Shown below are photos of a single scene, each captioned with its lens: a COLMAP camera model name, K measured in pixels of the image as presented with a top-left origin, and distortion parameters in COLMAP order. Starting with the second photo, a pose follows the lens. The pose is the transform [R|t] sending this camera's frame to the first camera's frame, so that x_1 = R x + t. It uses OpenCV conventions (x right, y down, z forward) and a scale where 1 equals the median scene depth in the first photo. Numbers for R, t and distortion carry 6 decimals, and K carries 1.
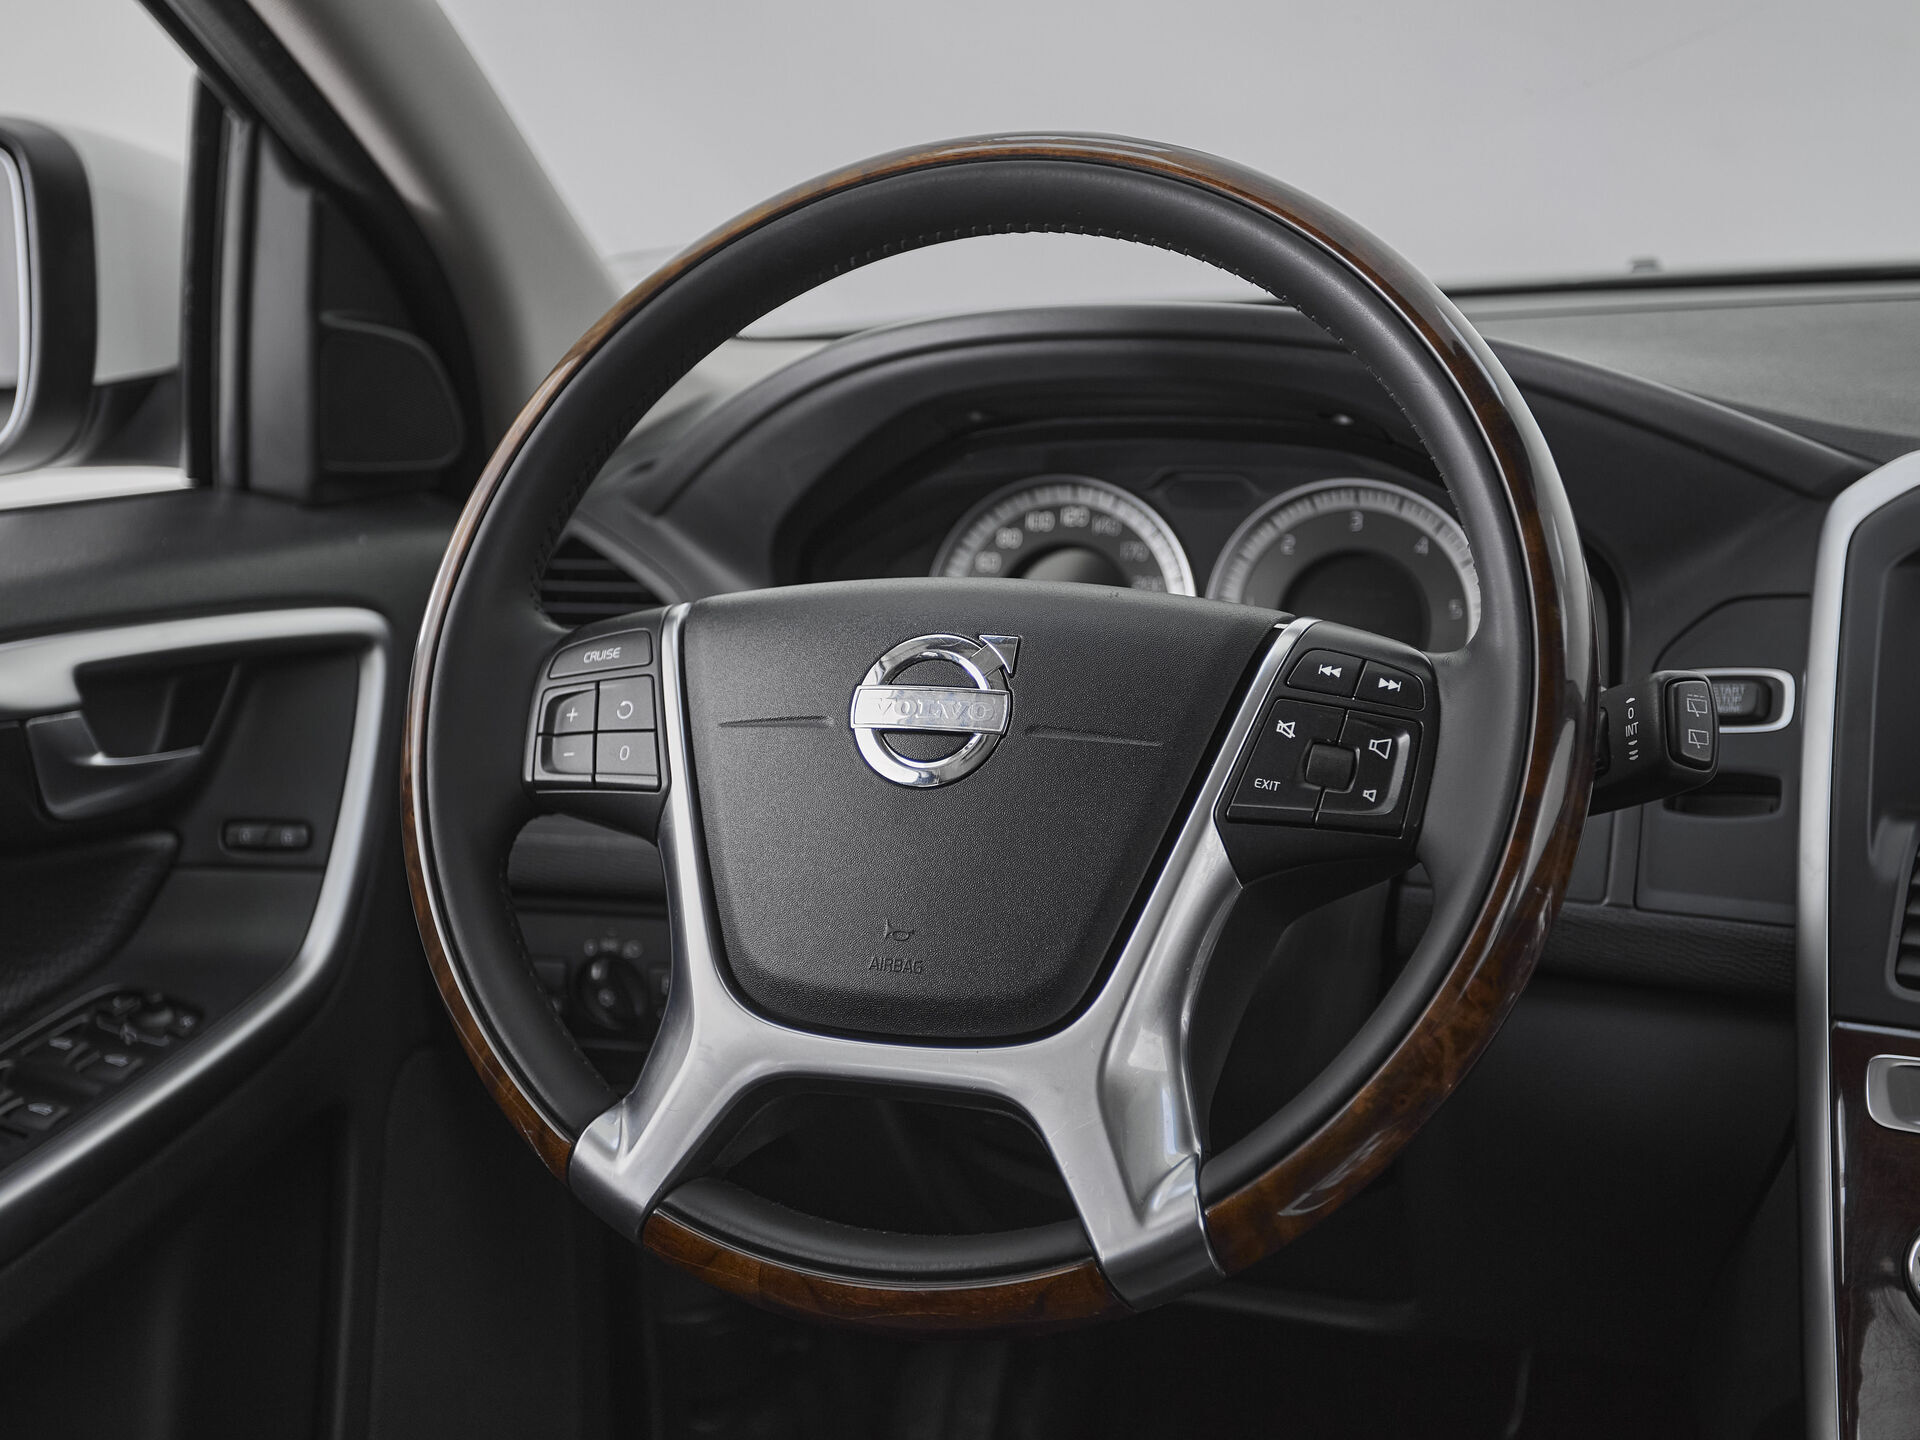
lens RADIAL K [[2595.6, 0, 883.2], [0, 2595.6, 763.5], [0, 0, 1]] dist [0.043063, 0.000000]
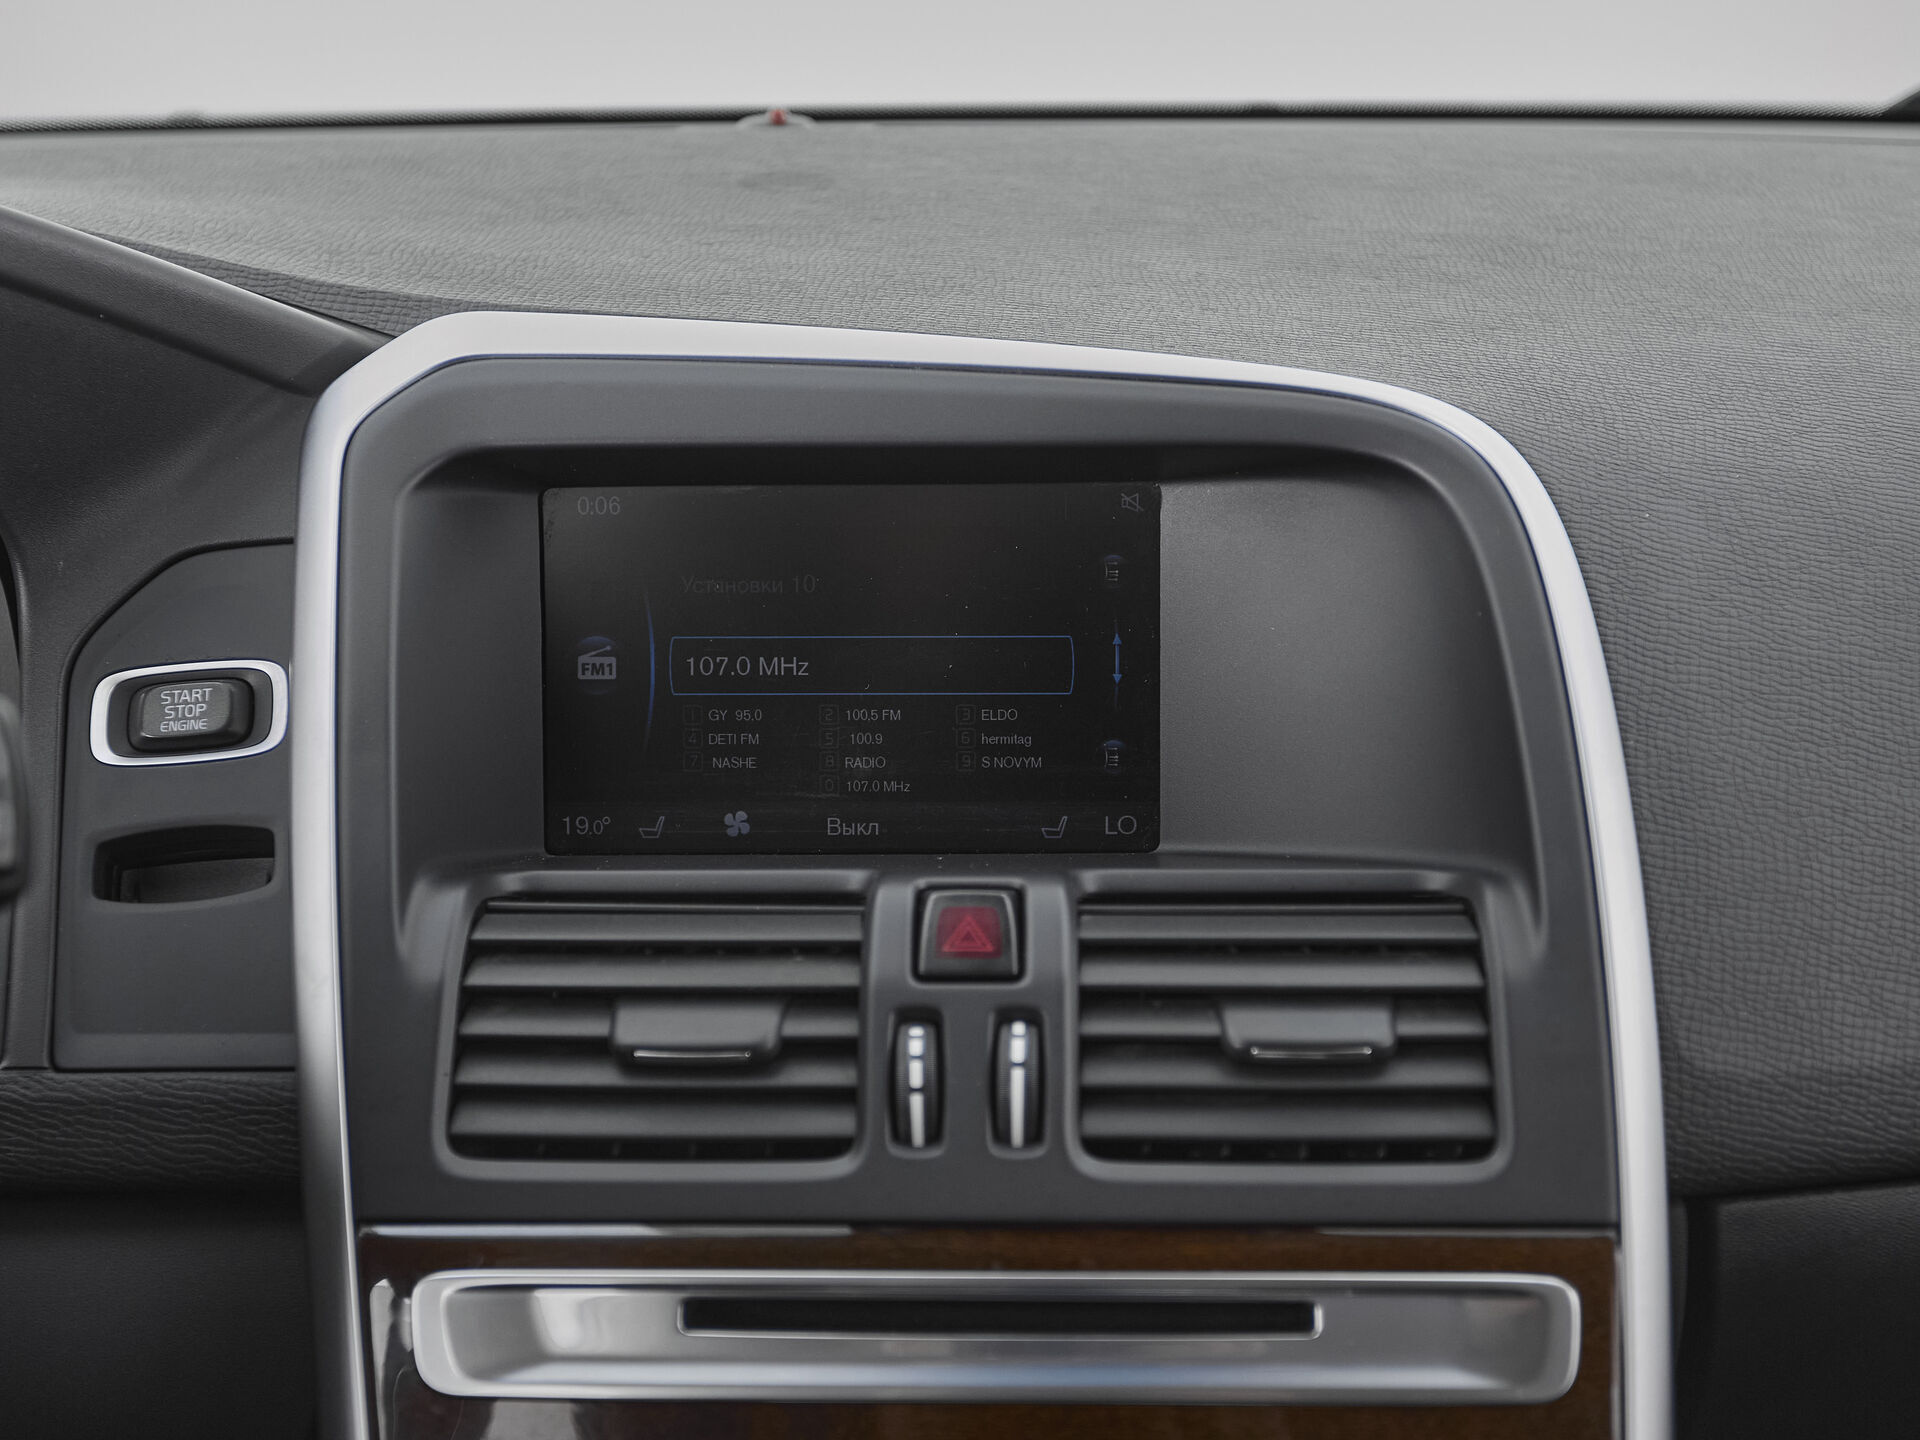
lens RADIAL K [[2564.2, 0, 970.7], [0, 2564.2, 706.0], [0, 0, 1]] dist [0.019820, 0.000000]
pose [[0.879500, -0.085777, 0.468105, 0.203374], [0.089009, 0.995914, 0.015260, -0.018834], [-0.467501, 0.028244, 0.883541, 0.367679]]
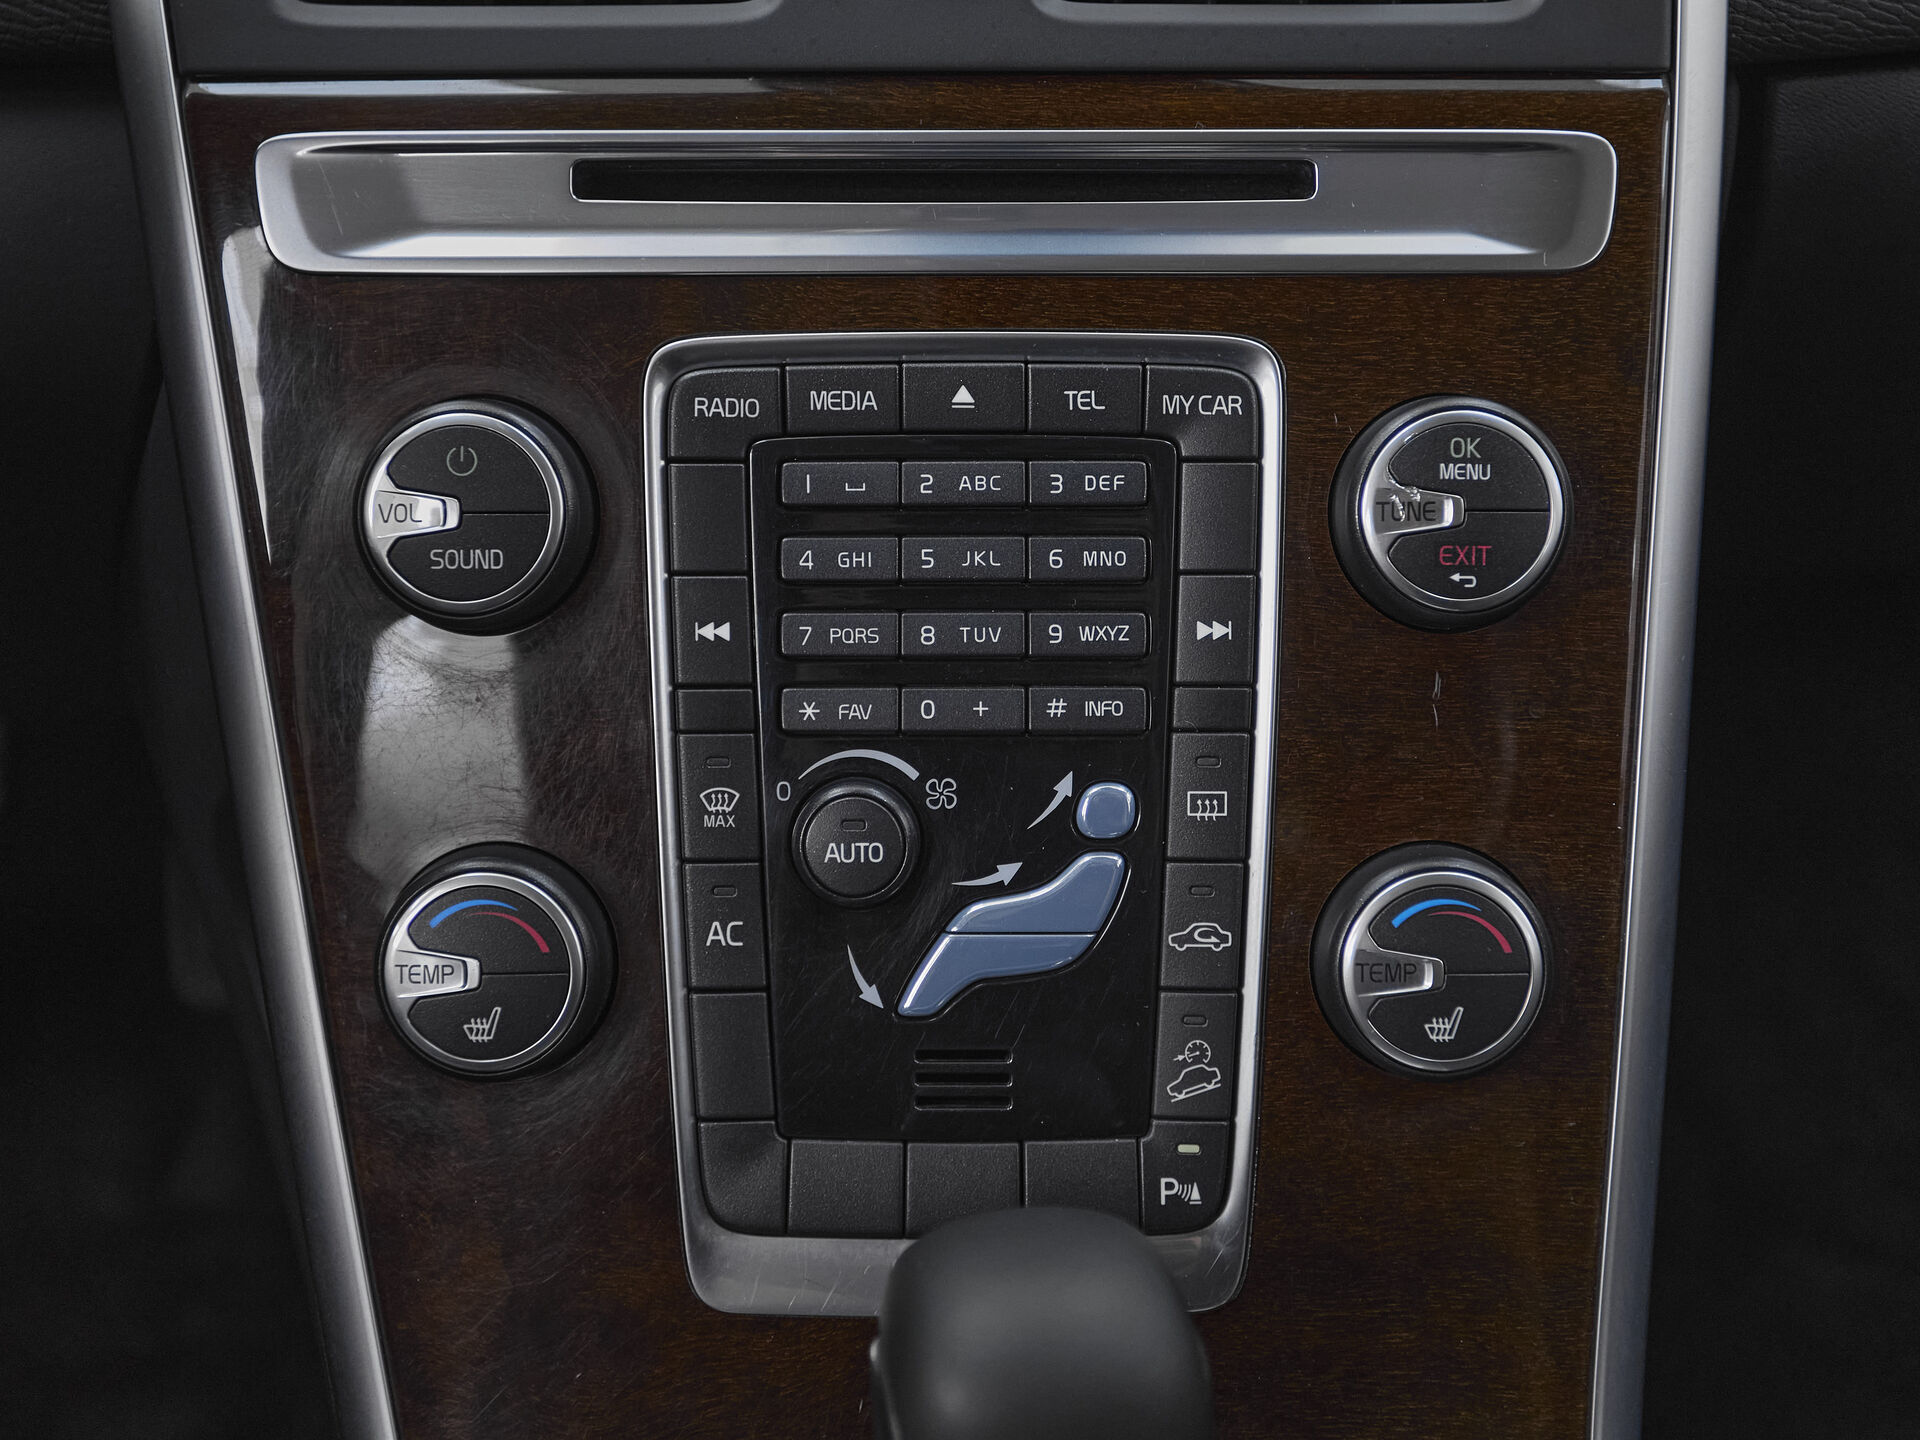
lens RADIAL K [[2564.2, 0, 970.7], [0, 2564.2, 718.4], [0, 0, 1]] dist [0.019820, 0.000000]
pose [[0.864942, -0.212470, 0.454678, 0.224308], [0.088036, 0.956150, 0.279334, 0.084428], [-0.494090, -0.201580, 0.845719, 0.434929]]
